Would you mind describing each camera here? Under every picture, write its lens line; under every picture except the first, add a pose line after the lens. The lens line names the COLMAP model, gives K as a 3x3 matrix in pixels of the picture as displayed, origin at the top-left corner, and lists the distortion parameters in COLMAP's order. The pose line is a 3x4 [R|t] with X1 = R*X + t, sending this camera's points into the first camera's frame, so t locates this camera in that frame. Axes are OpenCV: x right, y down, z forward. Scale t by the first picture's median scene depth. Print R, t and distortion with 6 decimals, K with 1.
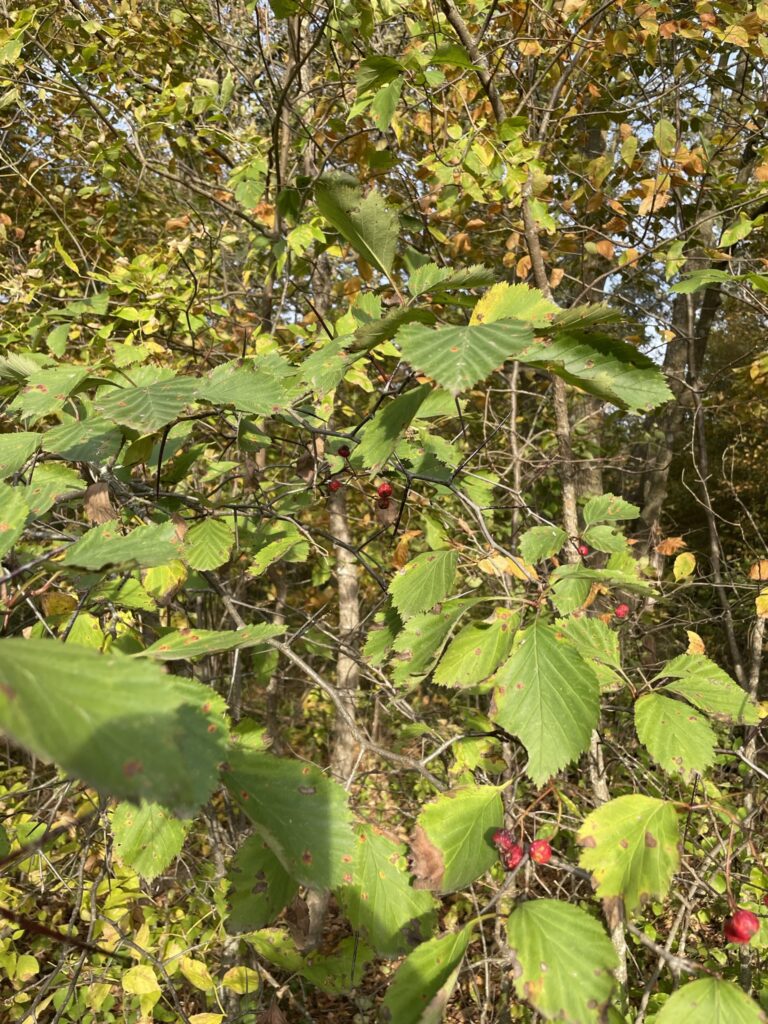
lens RADIAL K [[730.0, 0, 384.0], [0, 730.0, 512.0], [0, 0, 1]] dist [0.018958, -0.002827]
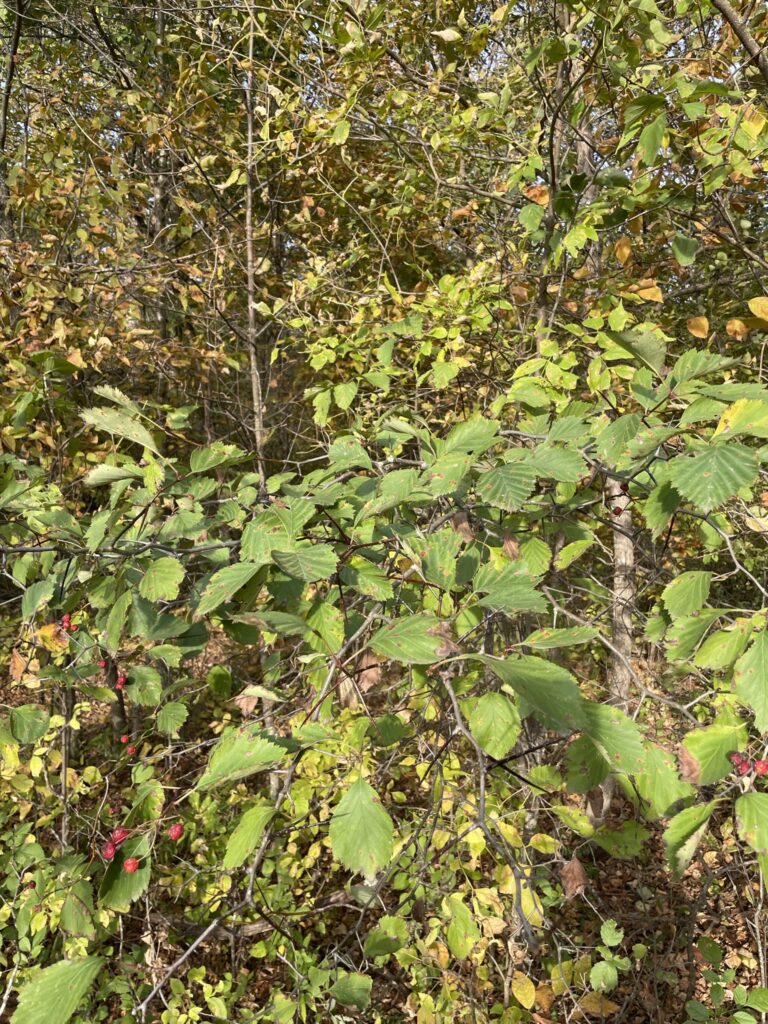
lens RADIAL K [[720.9, 0, 384.0], [0, 720.9, 512.0], [0, 0, 1]] dist [-0.011720, 0.000168]
pose [[0.933468, -0.016425, -0.358285, 0.002166], [0.057354, 0.992932, 0.103908, -0.098860], [0.354046, -0.117544, 0.927812, -0.223131]]
